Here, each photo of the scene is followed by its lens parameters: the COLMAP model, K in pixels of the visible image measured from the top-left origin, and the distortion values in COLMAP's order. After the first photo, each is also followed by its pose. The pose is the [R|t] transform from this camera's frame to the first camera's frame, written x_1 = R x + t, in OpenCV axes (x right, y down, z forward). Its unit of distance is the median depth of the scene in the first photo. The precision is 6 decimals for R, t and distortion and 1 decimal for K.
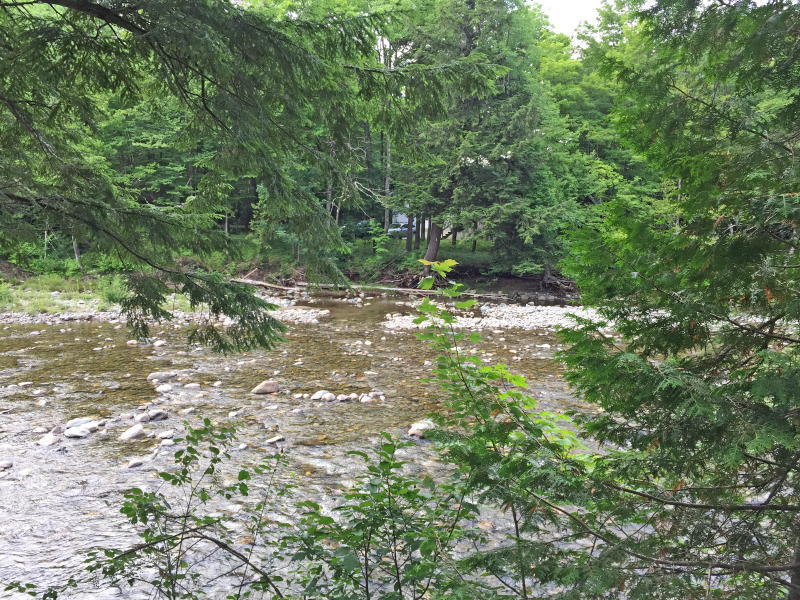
lens RADIAL K [[675.2, 0, 400.8], [0, 675.2, 298.3], [0, 0, 1]] dist [0.077488, -0.102277]
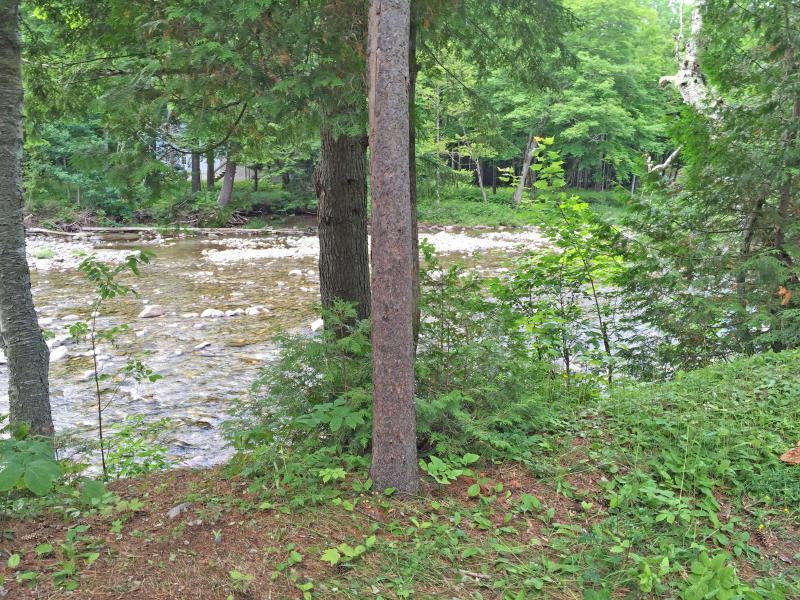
lens RADIAL K [[675.2, 0, 397.8], [0, 675.2, 299.2], [0, 0, 1]] dist [0.077488, -0.102277]
pose [[0.923546, -0.089806, 0.372823, -0.111824], [0.061592, 0.994308, 0.086937, 0.020665], [-0.378509, -0.057327, 0.923821, -0.055337]]
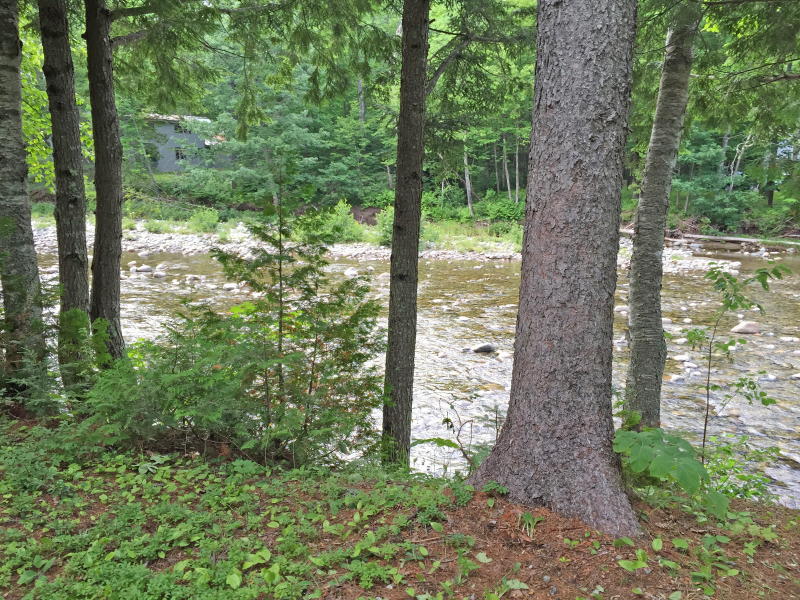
lens RADIAL K [[675.2, 0, 399.8], [0, 675.2, 301.0], [0, 0, 1]] dist [0.077488, -0.102277]
pose [[0.910166, 0.070483, -0.408203, -0.119720], [-0.045058, 0.996416, 0.071583, 0.020399], [0.411785, -0.046760, 0.910080, -0.055715]]
